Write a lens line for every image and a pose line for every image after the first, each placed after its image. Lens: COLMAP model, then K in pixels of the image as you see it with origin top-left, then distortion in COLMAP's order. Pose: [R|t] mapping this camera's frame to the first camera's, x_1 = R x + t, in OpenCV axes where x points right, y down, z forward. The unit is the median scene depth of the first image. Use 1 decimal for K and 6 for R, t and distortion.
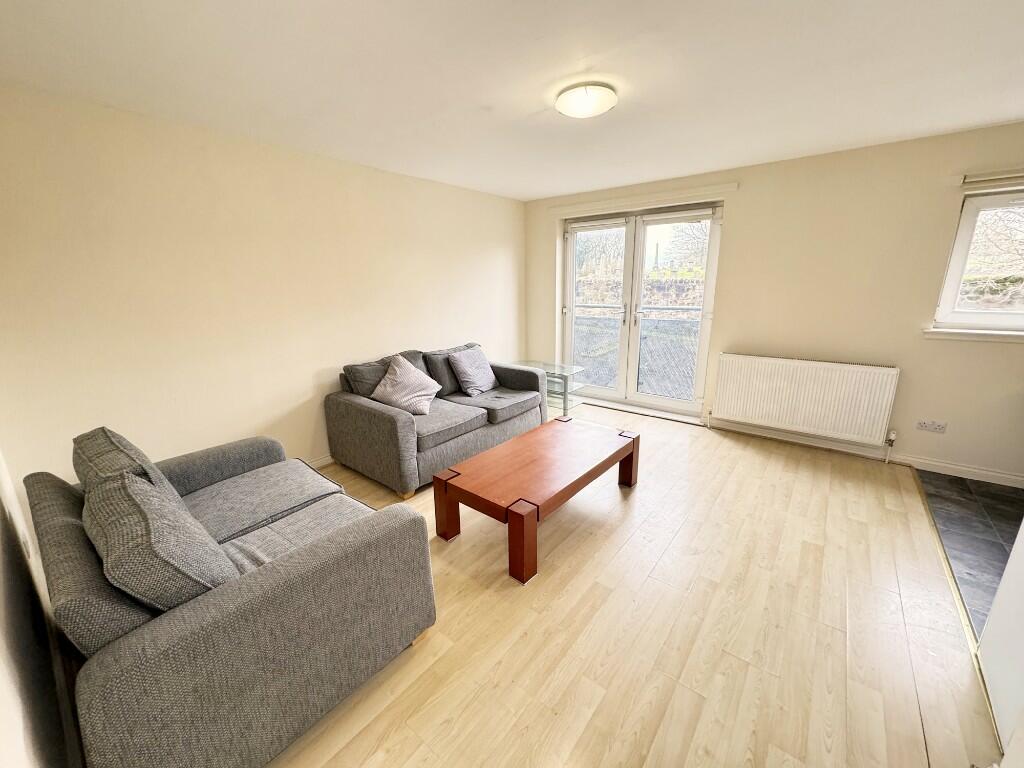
lens RADIAL K [[409.4, 0, 516.2], [0, 409.4, 381.2], [0, 0, 1]] dist [-0.000471, -0.000750]
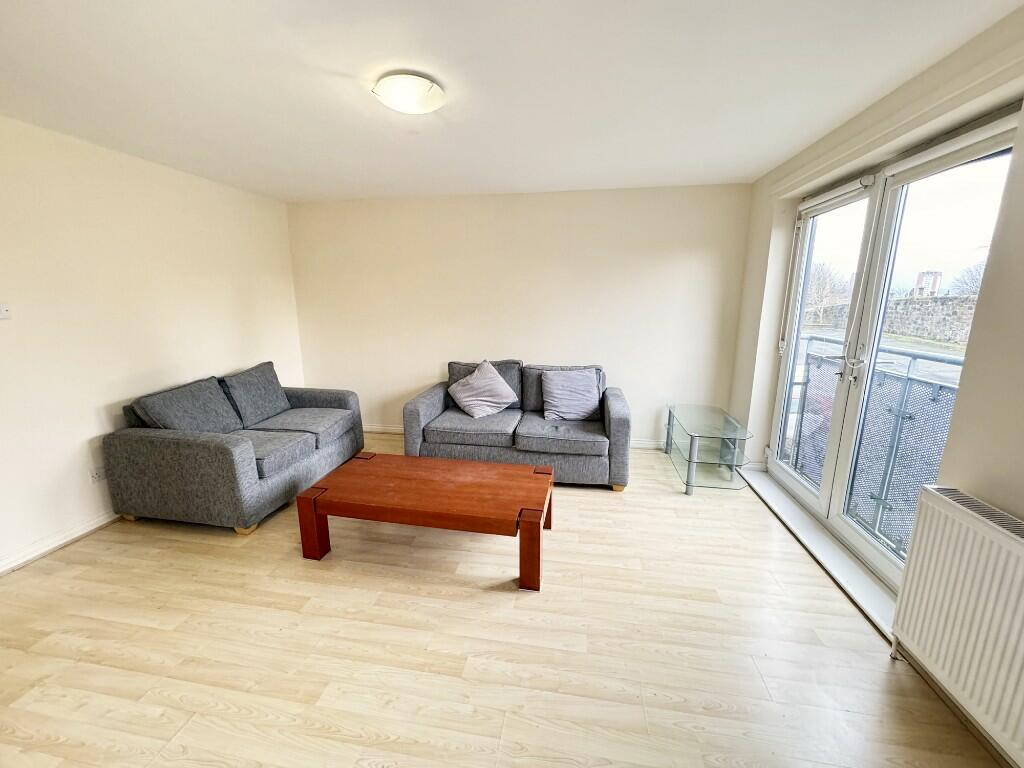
lens RADIAL K [[409.4, 0, 513.8], [0, 409.4, 382.3], [0, 0, 1]] dist [-0.000471, -0.000750]
pose [[0.475648, 0.192122, -0.858398, 0.647596], [-0.216978, 0.971328, 0.097168, -0.121015], [0.852455, 0.140036, 0.503697, 0.464685]]
